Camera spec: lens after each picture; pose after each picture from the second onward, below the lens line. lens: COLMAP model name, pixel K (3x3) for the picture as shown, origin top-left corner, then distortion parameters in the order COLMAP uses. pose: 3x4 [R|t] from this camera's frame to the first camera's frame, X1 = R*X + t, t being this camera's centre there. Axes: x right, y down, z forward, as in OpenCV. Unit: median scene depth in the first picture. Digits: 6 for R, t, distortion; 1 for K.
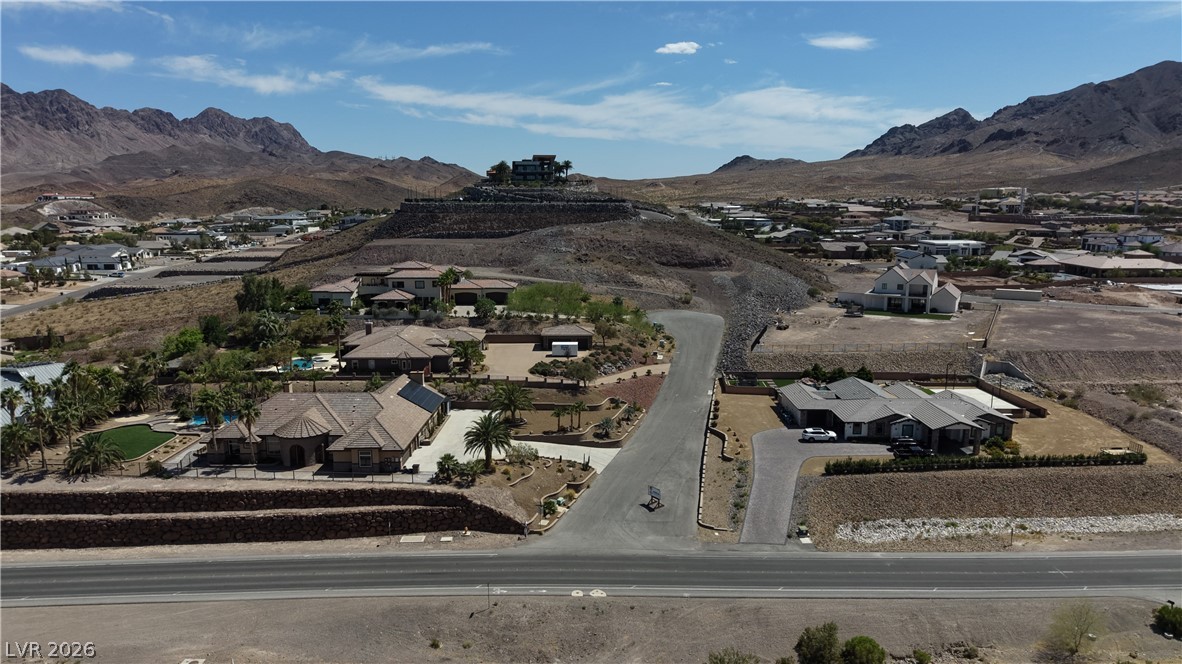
lens RADIAL K [[787.2, 0, 591.0], [0, 787.2, 332.0], [0, 0, 1]] dist [0.043710, -0.051075]
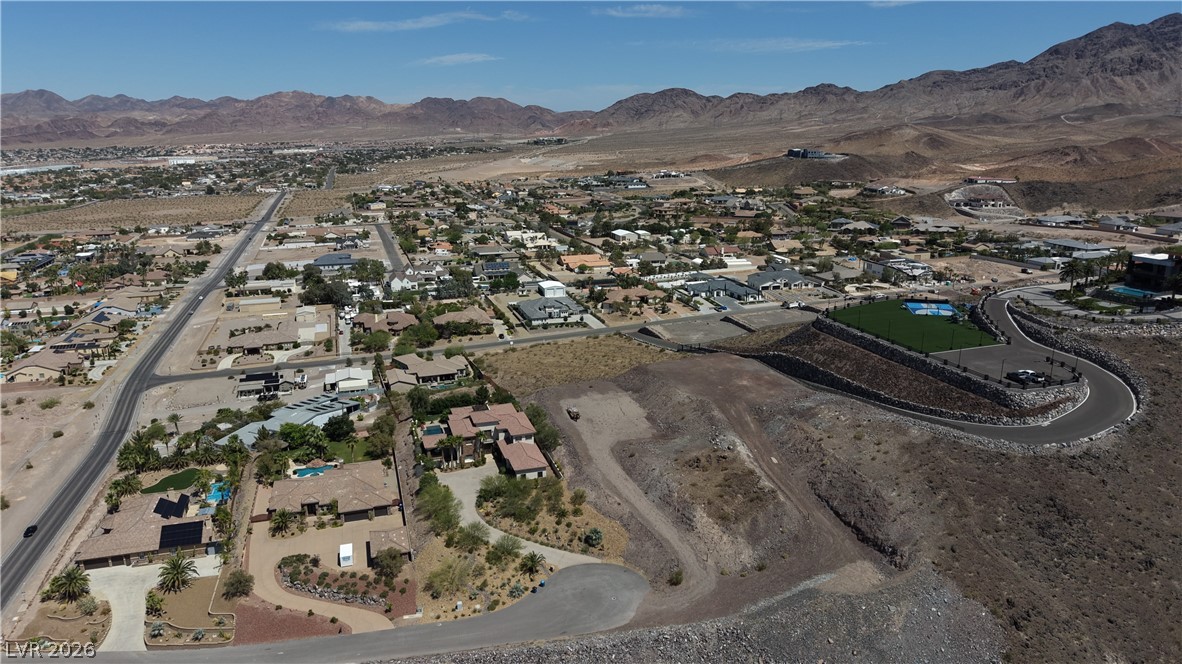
lens RADIAL K [[787.2, 0, 591.0], [0, 787.2, 332.0], [0, 0, 1]] dist [0.043710, -0.051075]
pose [[0.292068, 0.249989, -0.923148, 0.605728], [-0.162014, 0.964217, 0.209852, -0.339507], [0.942575, 0.088272, 0.322118, 0.574242]]
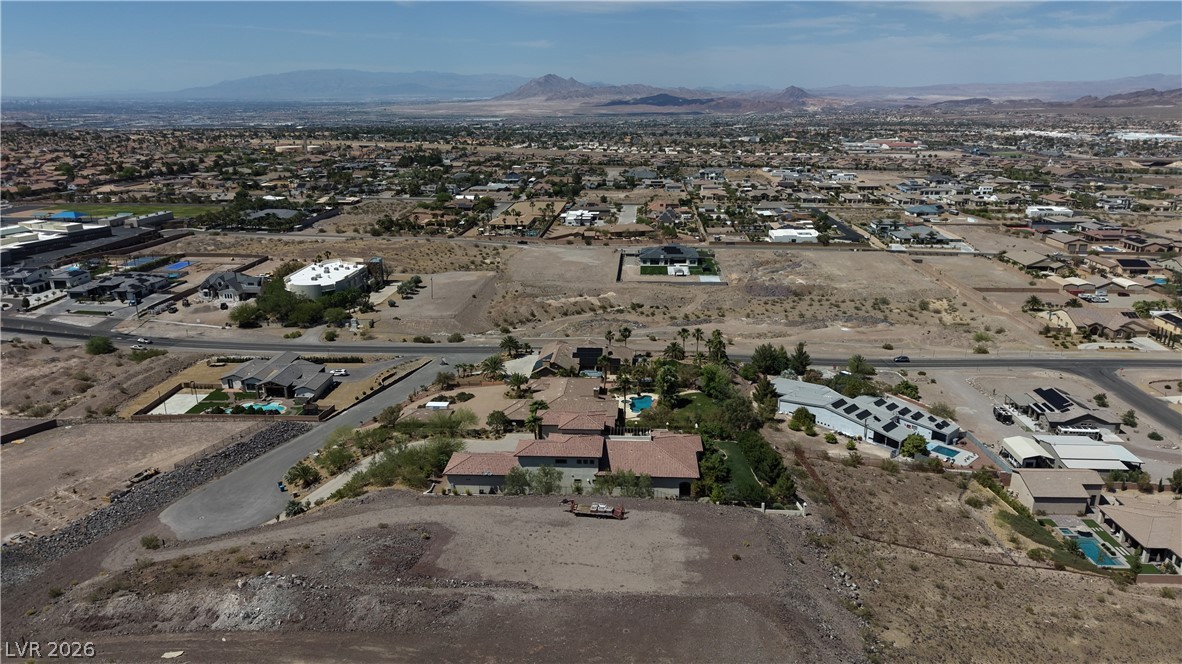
lens RADIAL K [[789.8, 0, 591.9], [0, 789.8, 333.8], [0, 0, 1]] dist [0.029693, -0.029216]
pose [[-0.997792, -0.009735, 0.065692, -0.213440], [0.021283, 0.890146, 0.455178, -0.384856], [-0.062907, 0.455571, -0.887974, 1.229910]]
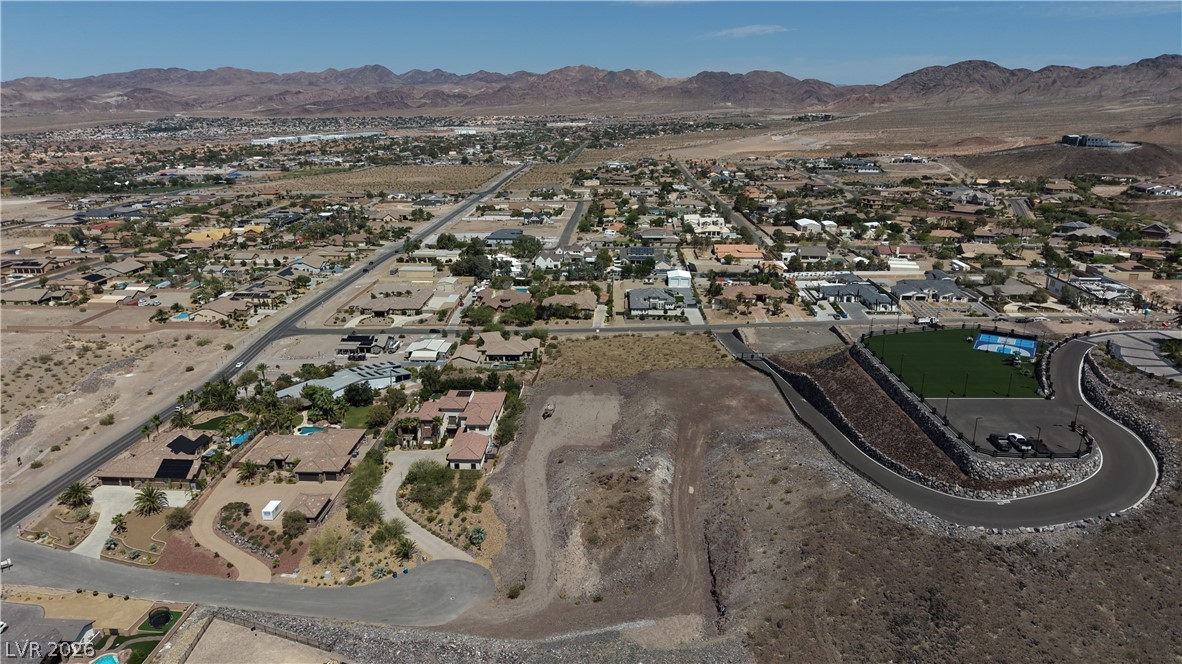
lens RADIAL K [[790.2, 0, 591.0], [0, 790.2, 332.0], [0, 0, 1]] dist [0.045802, -0.055297]
pose [[-0.044467, 0.290906, -0.955718, 0.630775], [-0.176585, 0.939312, 0.294128, -0.416081], [0.983280, 0.181845, 0.009601, 0.868124]]
